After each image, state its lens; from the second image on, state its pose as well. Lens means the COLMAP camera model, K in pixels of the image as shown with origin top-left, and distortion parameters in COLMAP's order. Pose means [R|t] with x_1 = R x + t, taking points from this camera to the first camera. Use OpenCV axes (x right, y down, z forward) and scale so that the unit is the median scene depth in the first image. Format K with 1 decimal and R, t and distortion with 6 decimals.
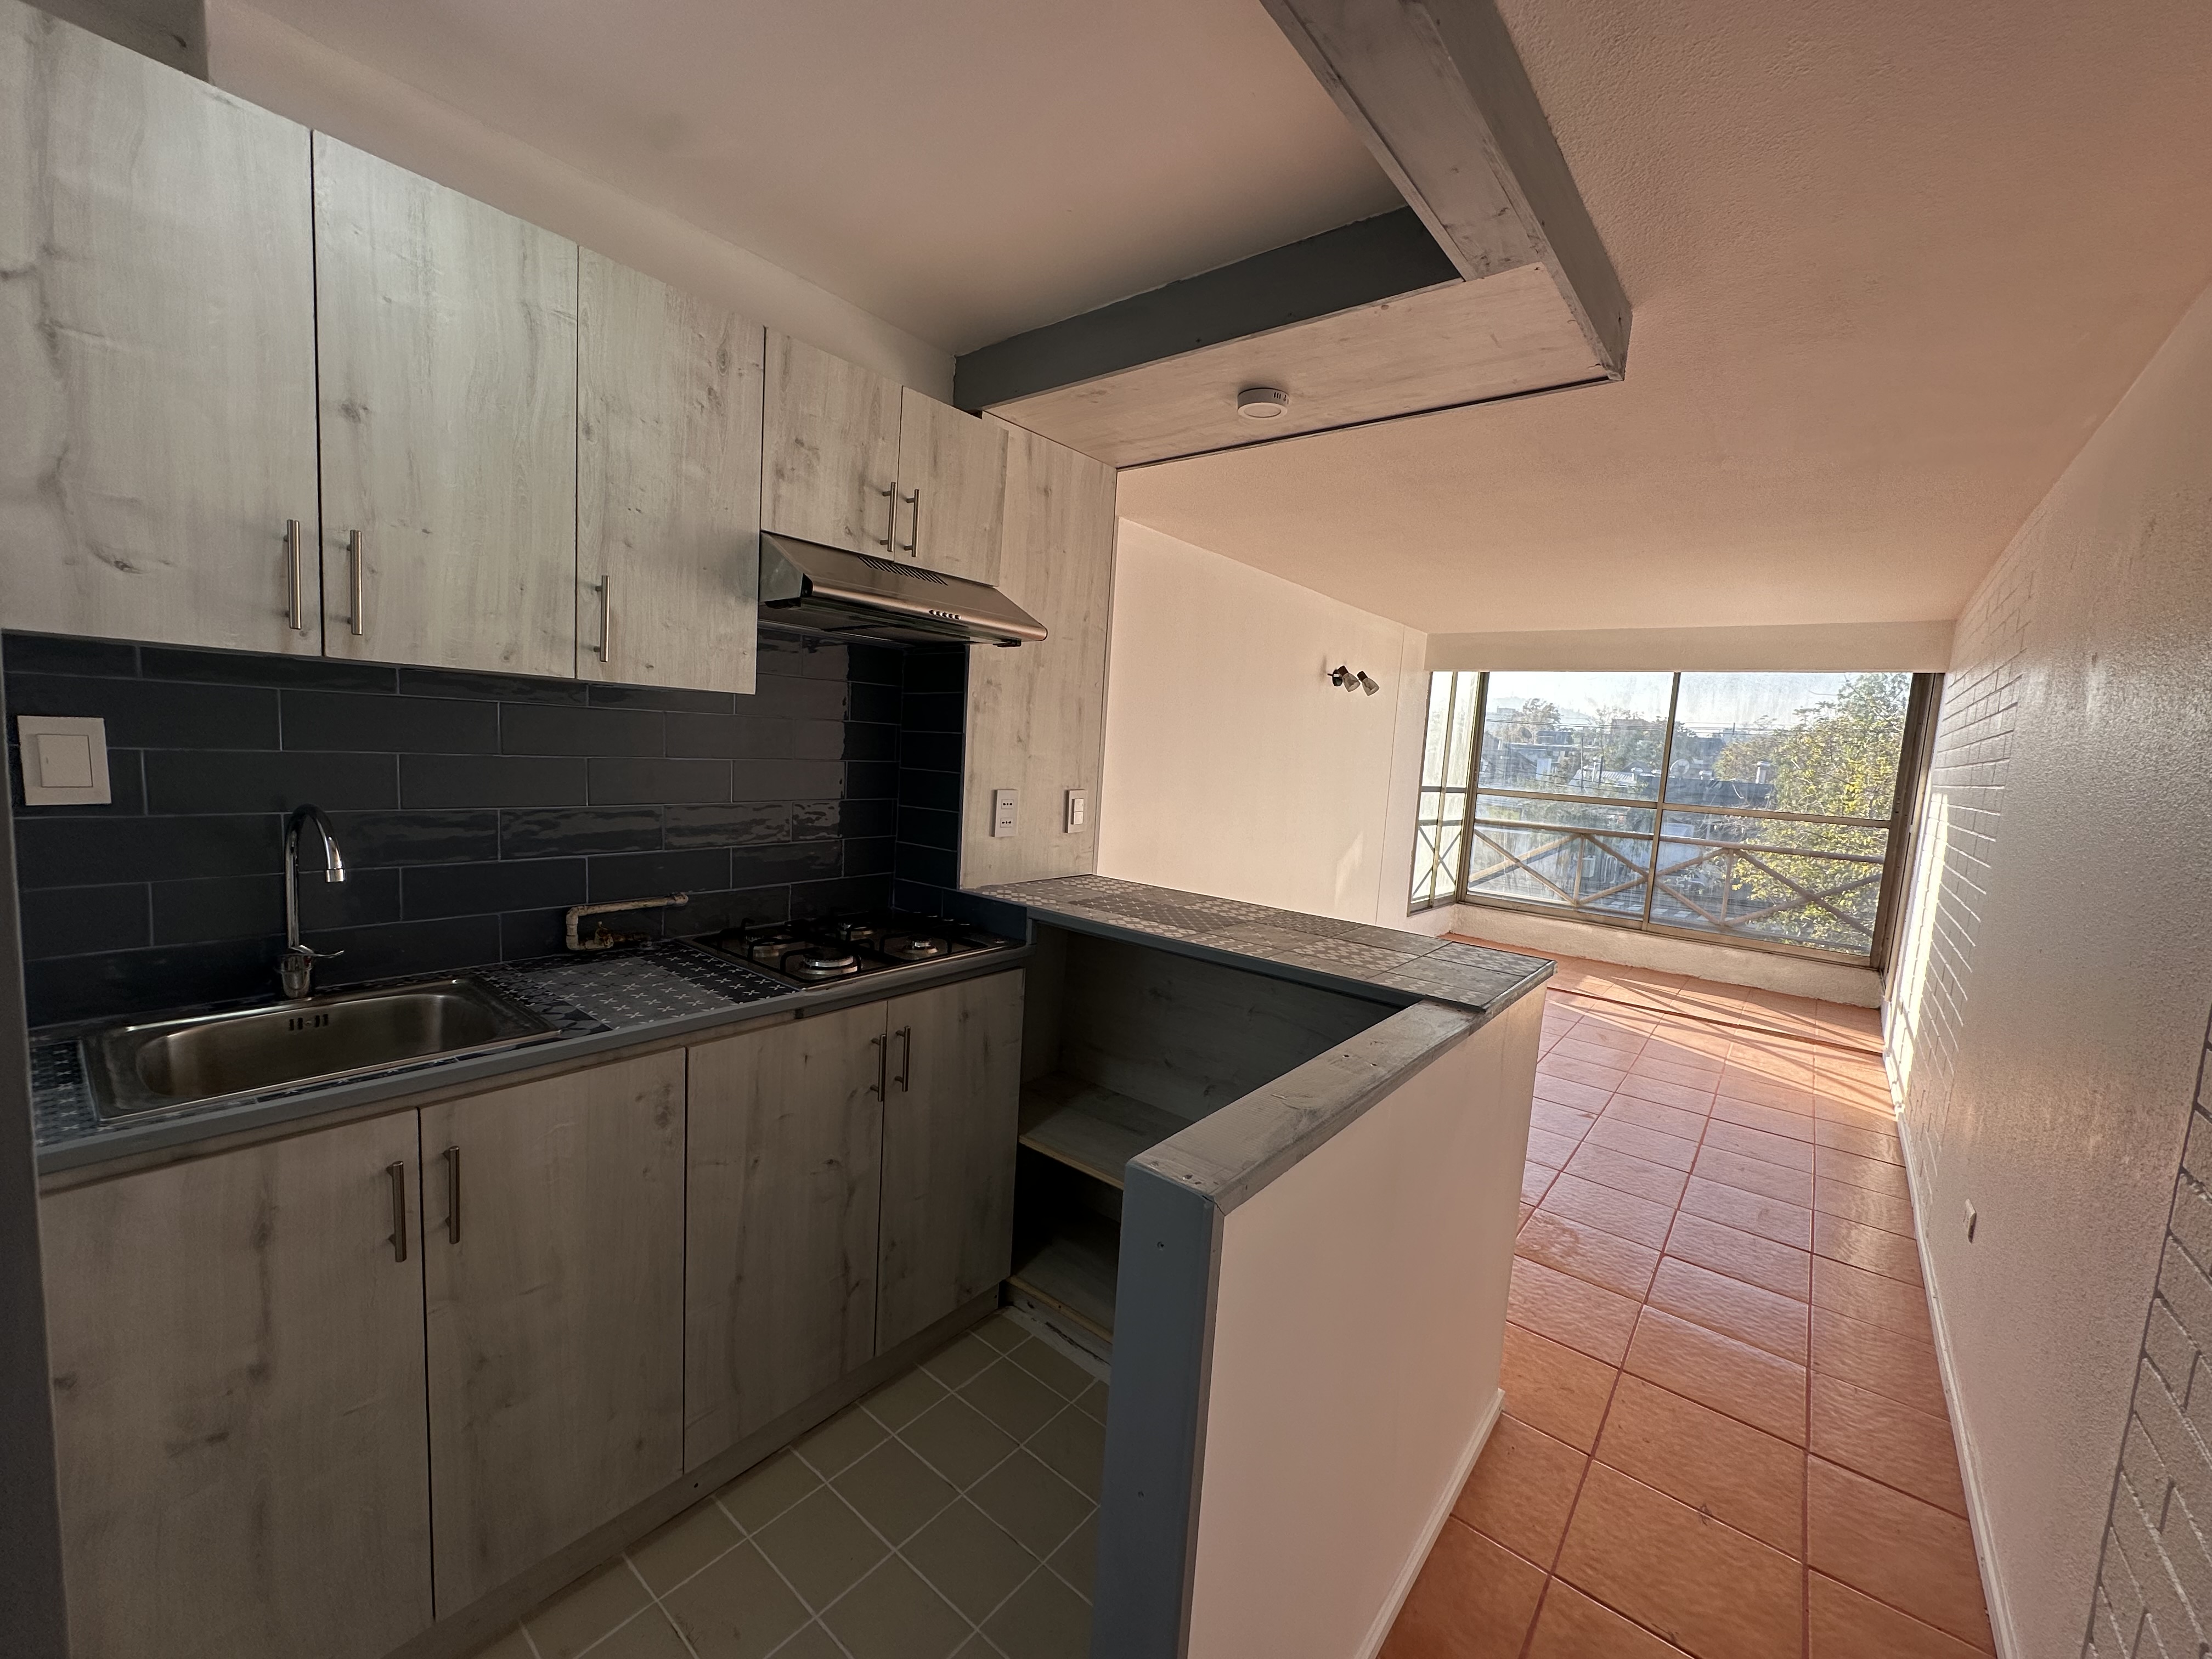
lens RADIAL K [[879.4, 0, 1106.0], [0, 879.4, 829.5], [0, 0, 1]] dist [0.000850, 0.000174]
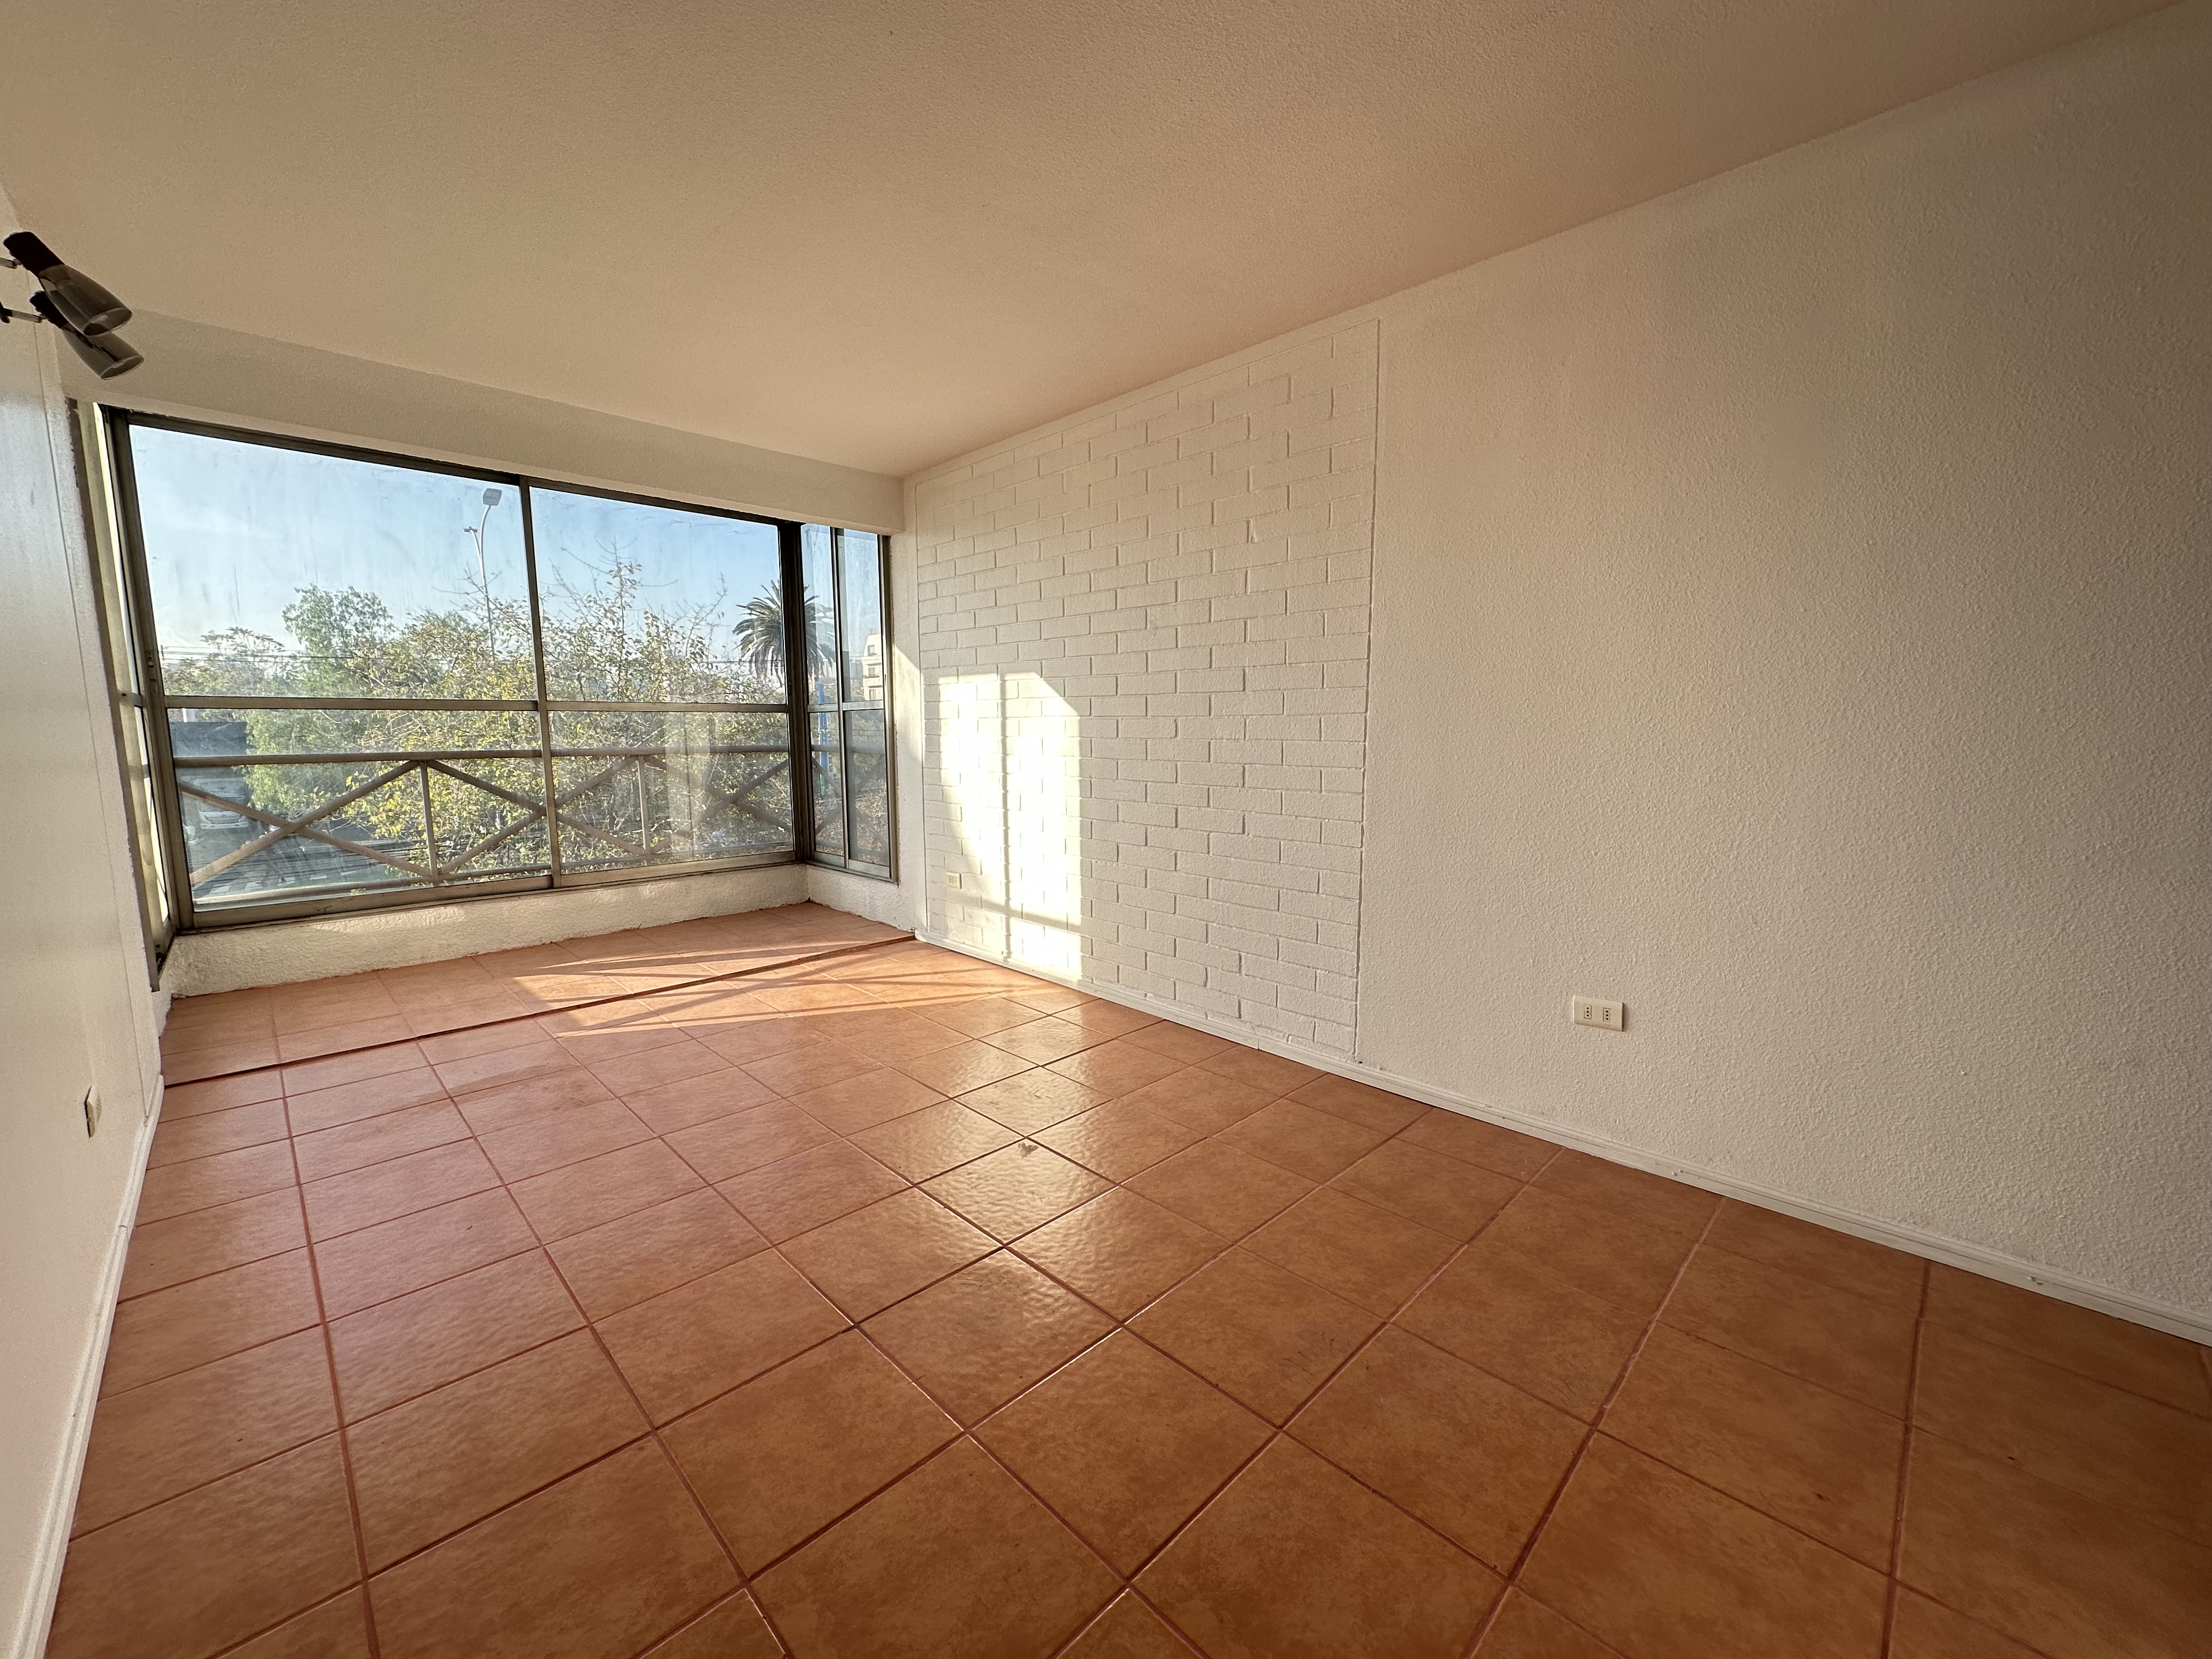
lens RADIAL K [[879.4, 0, 1106.0], [0, 879.4, 829.5], [0, 0, 1]] dist [0.000850, 0.000174]
pose [[0.105575, -0.180585, 0.977877, -0.036017], [0.108406, 0.979602, 0.169199, -0.001358], [-0.988485, 0.088145, 0.122998, 1.406897]]
